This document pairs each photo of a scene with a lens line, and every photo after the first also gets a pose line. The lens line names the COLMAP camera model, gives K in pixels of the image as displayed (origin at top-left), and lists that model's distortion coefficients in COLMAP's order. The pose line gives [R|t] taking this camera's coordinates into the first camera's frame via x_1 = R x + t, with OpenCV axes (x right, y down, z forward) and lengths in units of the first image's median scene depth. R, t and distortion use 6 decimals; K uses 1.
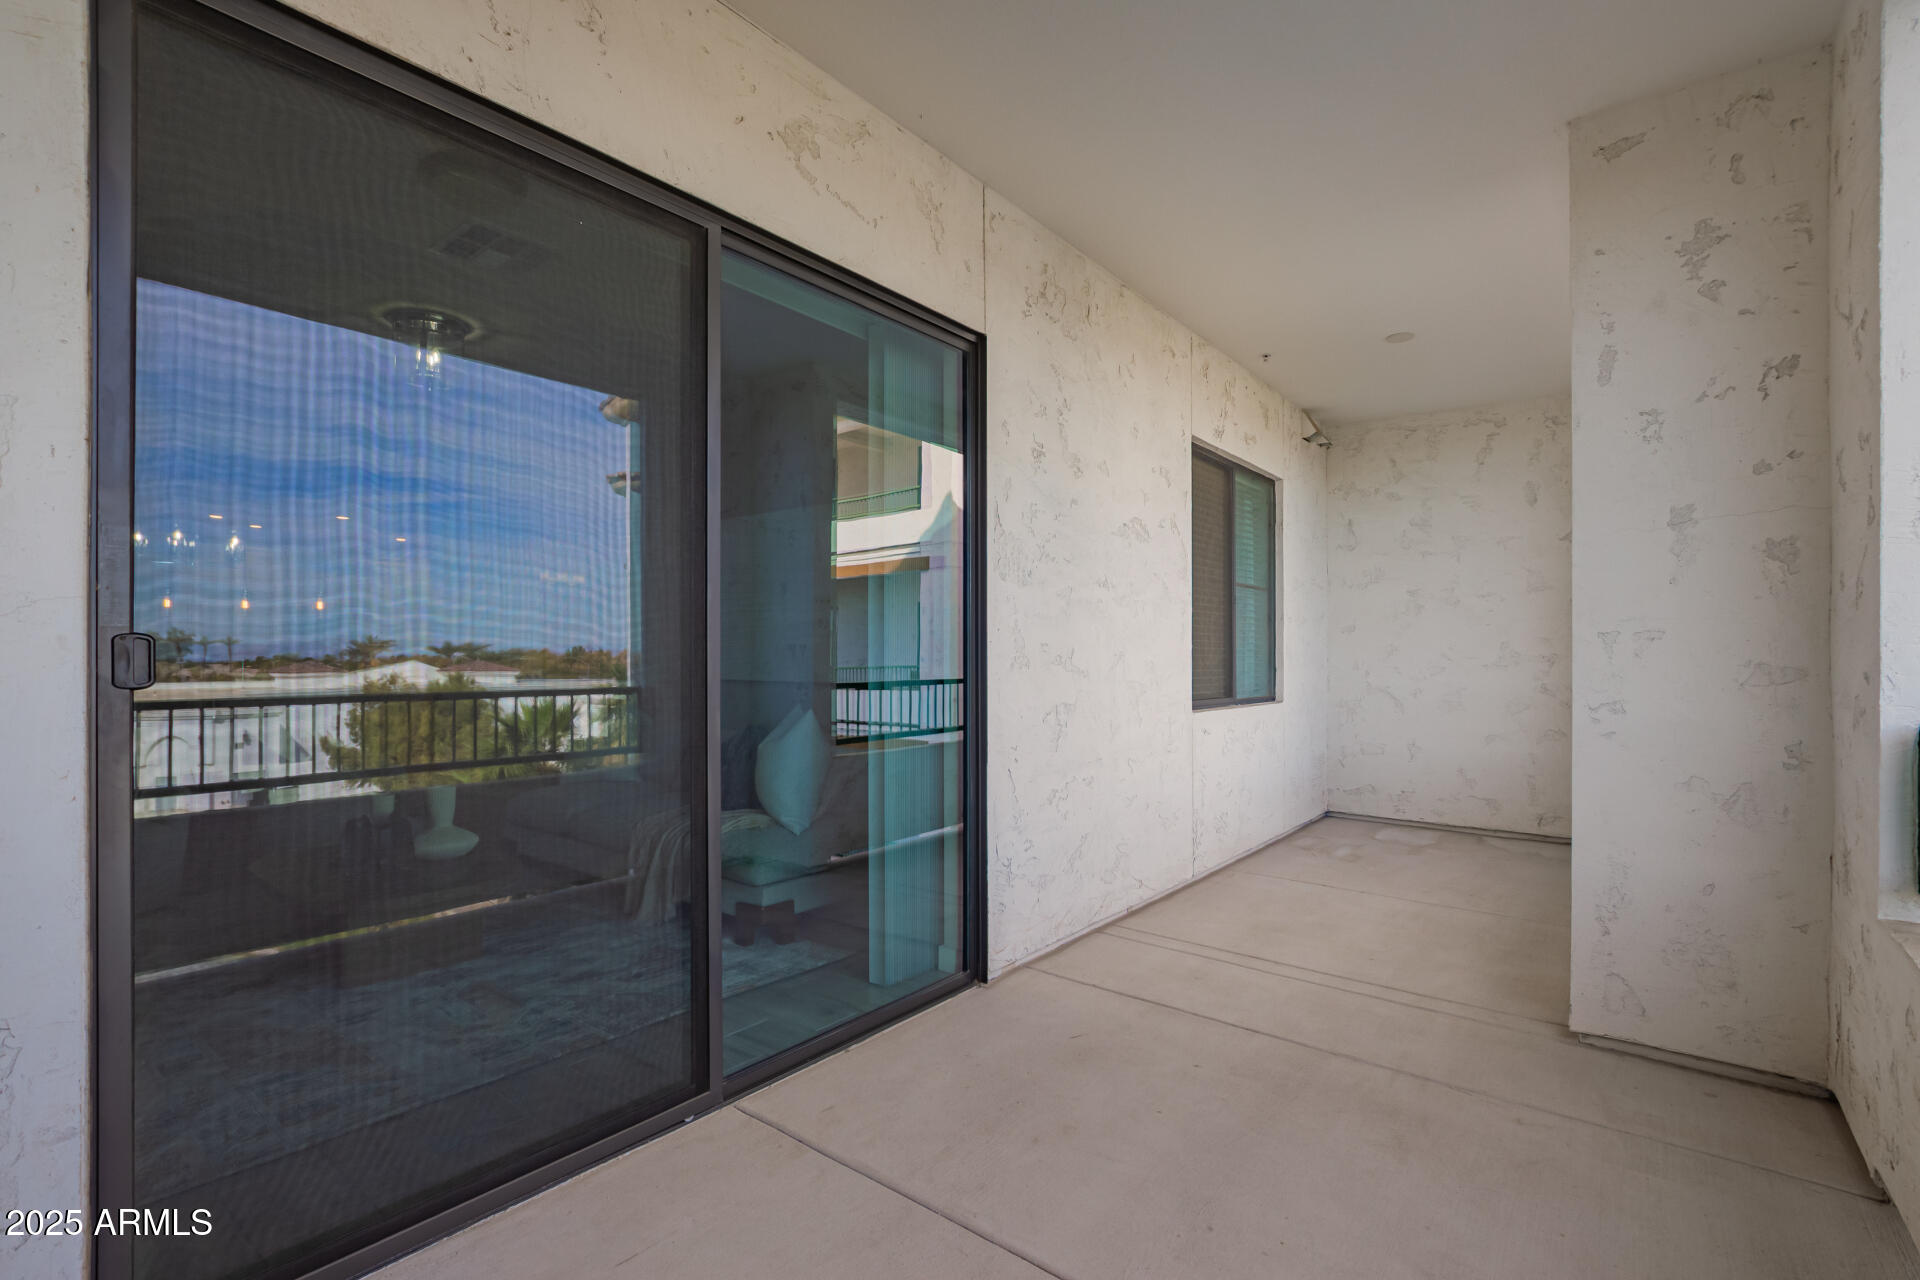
lens RADIAL K [[880.2, 0, 952.2], [0, 880.2, 652.1], [0, 0, 1]] dist [0.000404, 0.001227]
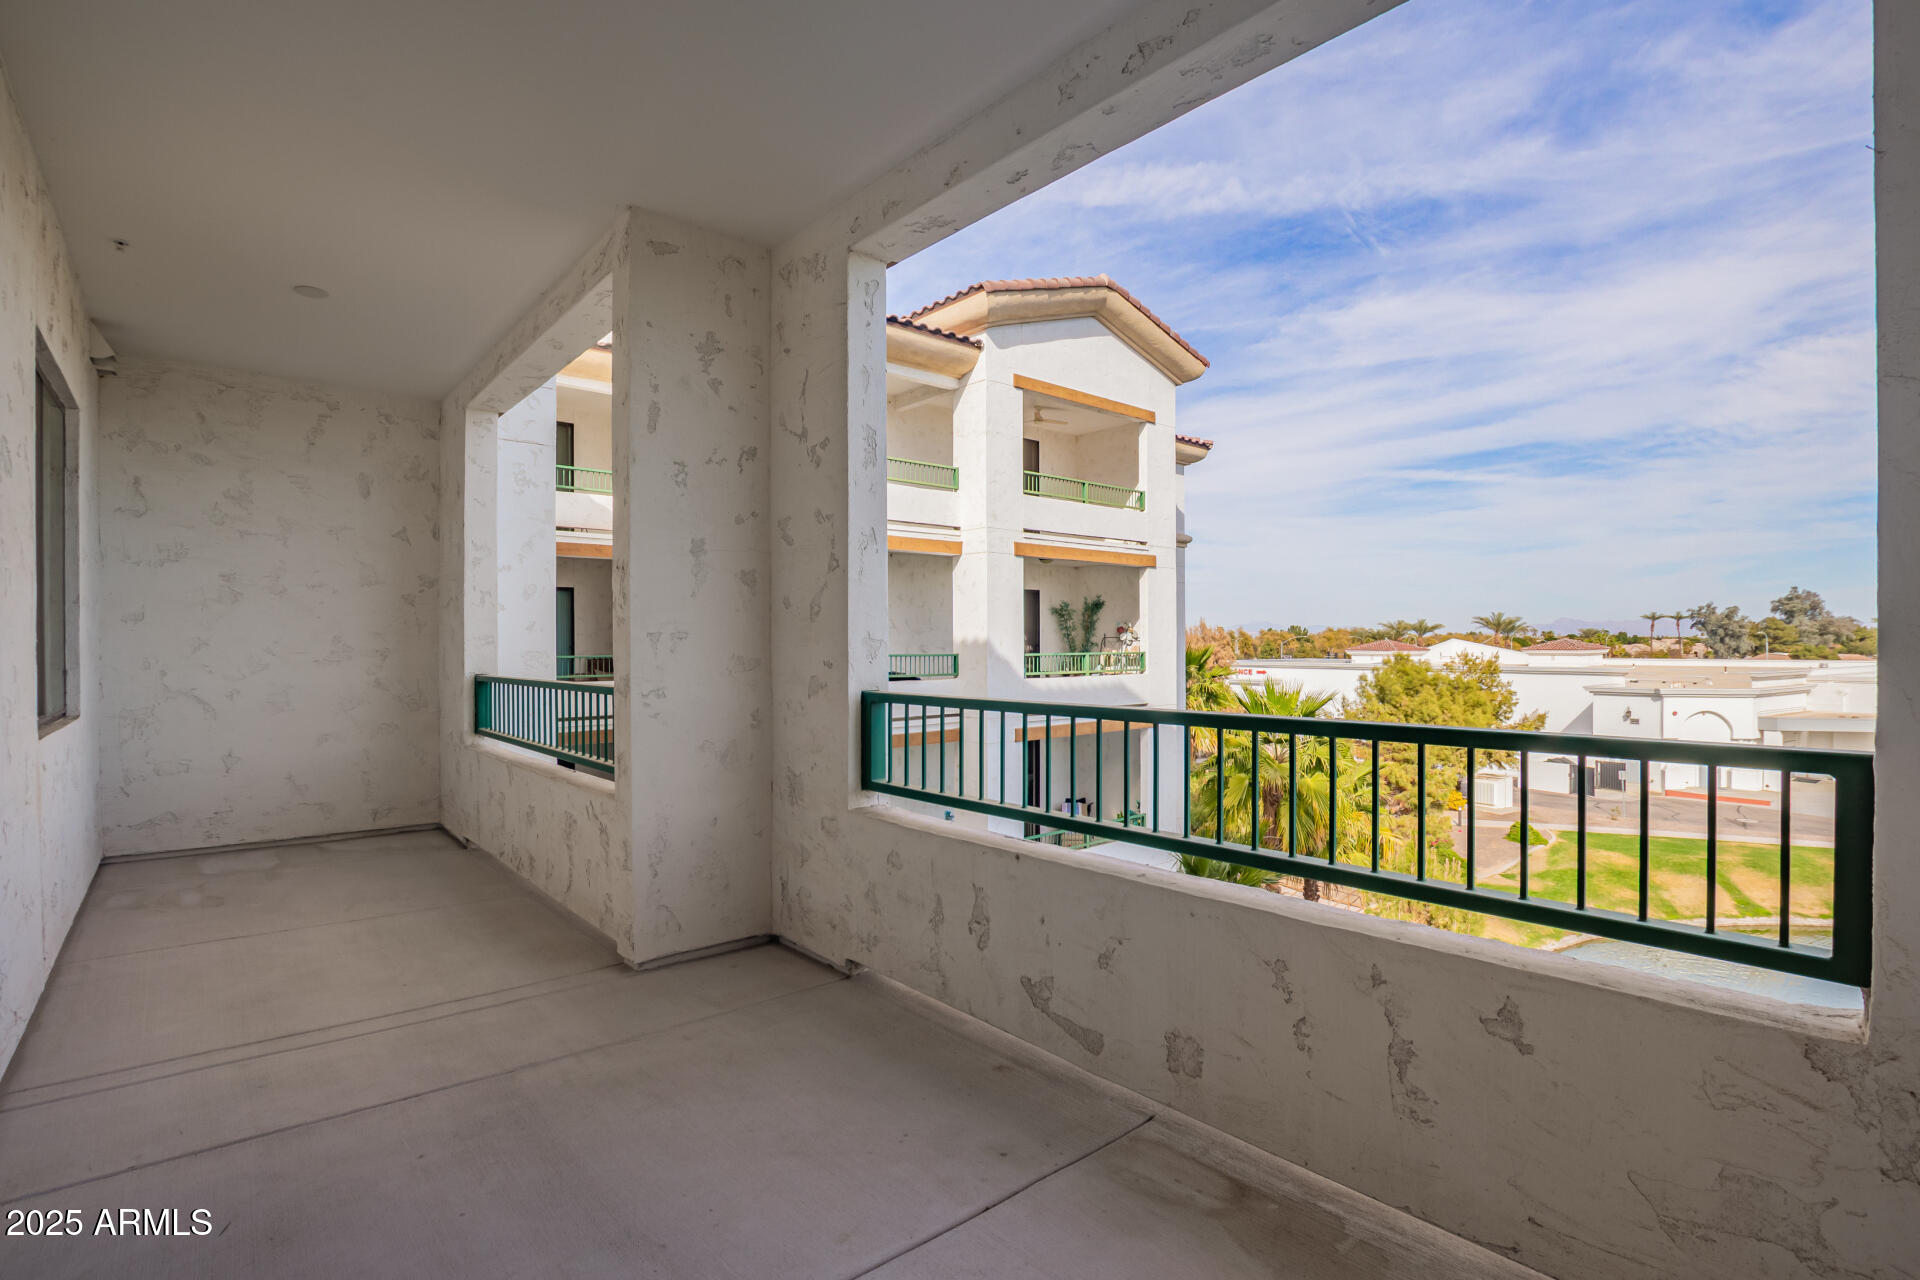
lens RADIAL K [[880.2, 0, 966.3], [0, 880.2, 644.4], [0, 0, 1]] dist [0.000404, 0.001227]
pose [[0.238272, -0.002180, 0.971196, -0.353576], [0.001246, 0.999997, 0.001939, -0.008034], [-0.971198, 0.000749, 0.238274, 0.273861]]
